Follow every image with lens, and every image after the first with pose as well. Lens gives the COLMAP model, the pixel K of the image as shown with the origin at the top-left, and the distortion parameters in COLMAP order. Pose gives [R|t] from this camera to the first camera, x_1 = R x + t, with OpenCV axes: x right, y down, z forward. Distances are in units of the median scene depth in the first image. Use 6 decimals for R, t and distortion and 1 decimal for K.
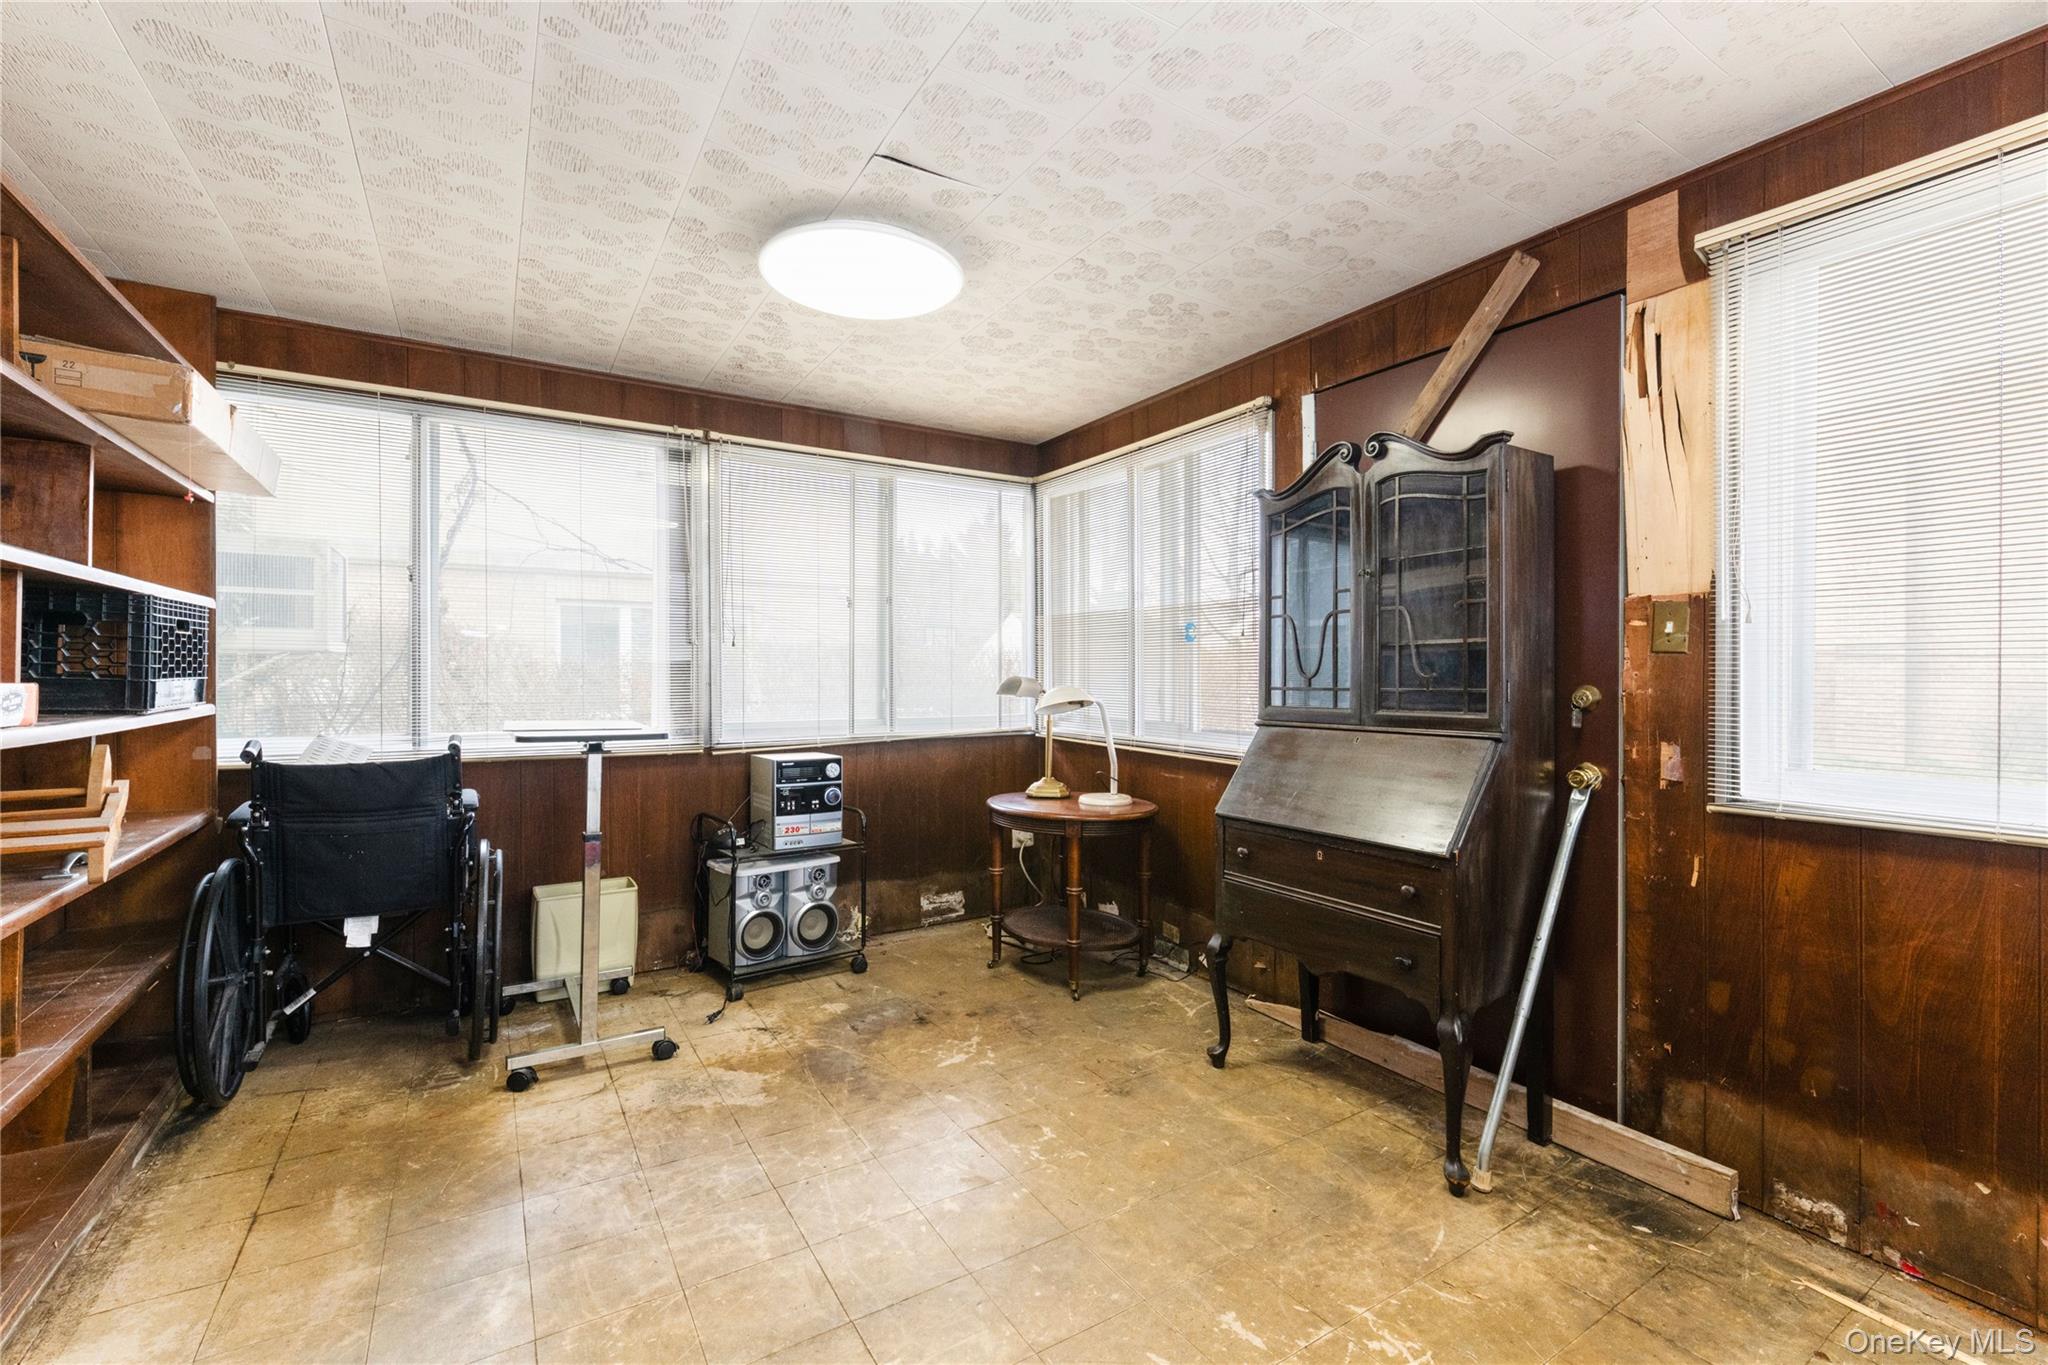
lens RADIAL K [[876.2, 0, 1064.0], [0, 876.2, 676.0], [0, 0, 1]] dist [0.000675, -0.001480]
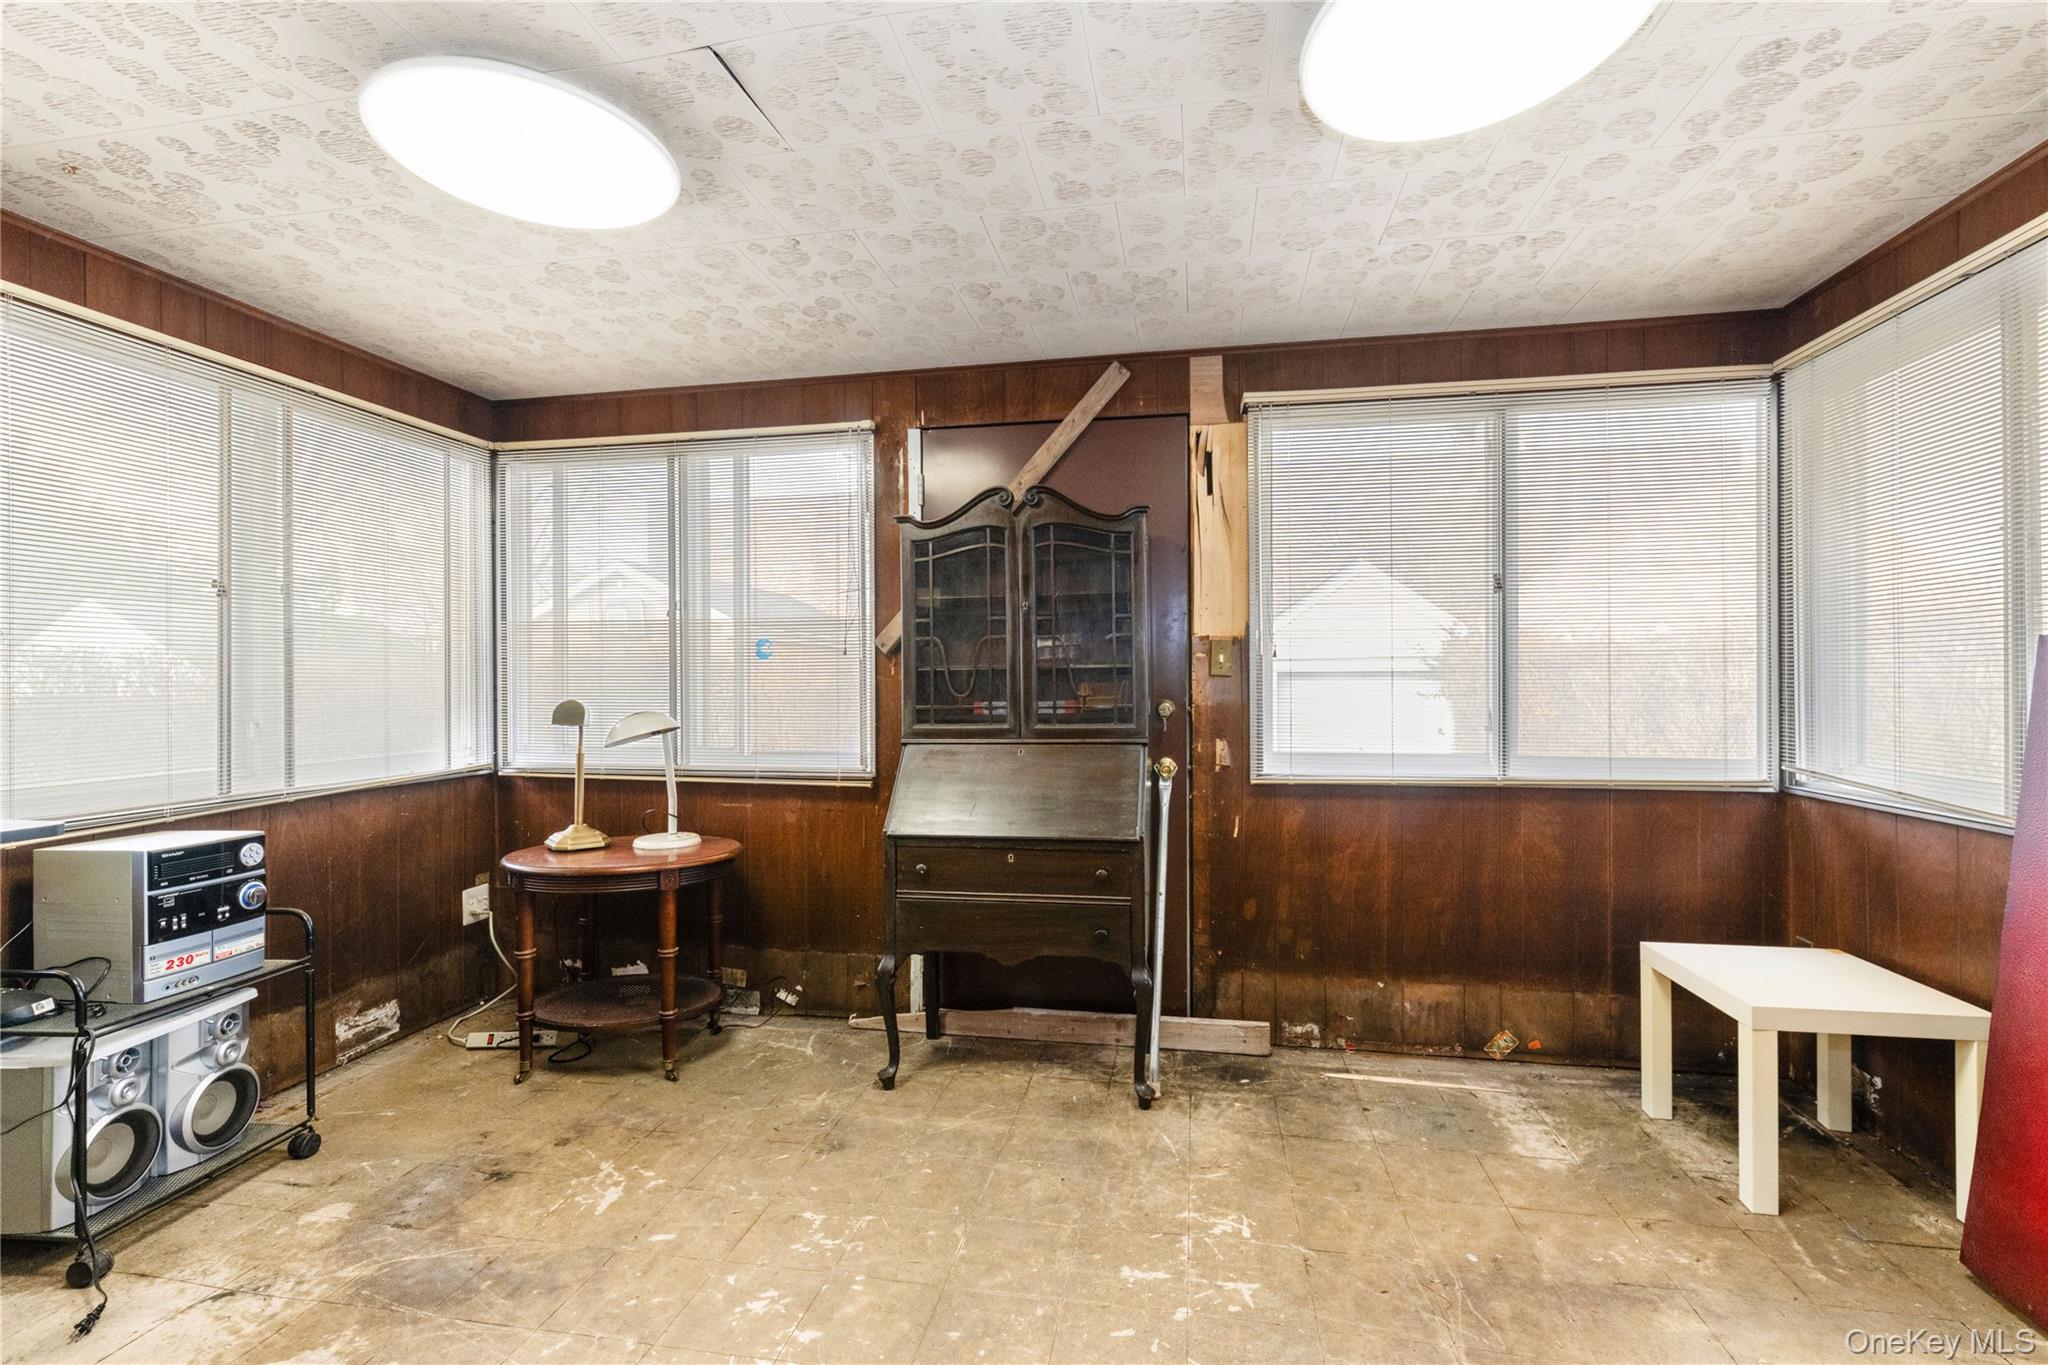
lens RADIAL K [[874.0, 0, 1050.4], [0, 874.0, 673.4], [0, 0, 1]] dist [-0.001356, -0.001229]
pose [[0.680921, -0.000636, 0.732357, -0.409253], [0.009146, 0.999929, -0.007636, -0.016901], [-0.732300, 0.011898, 0.680879, 0.174745]]
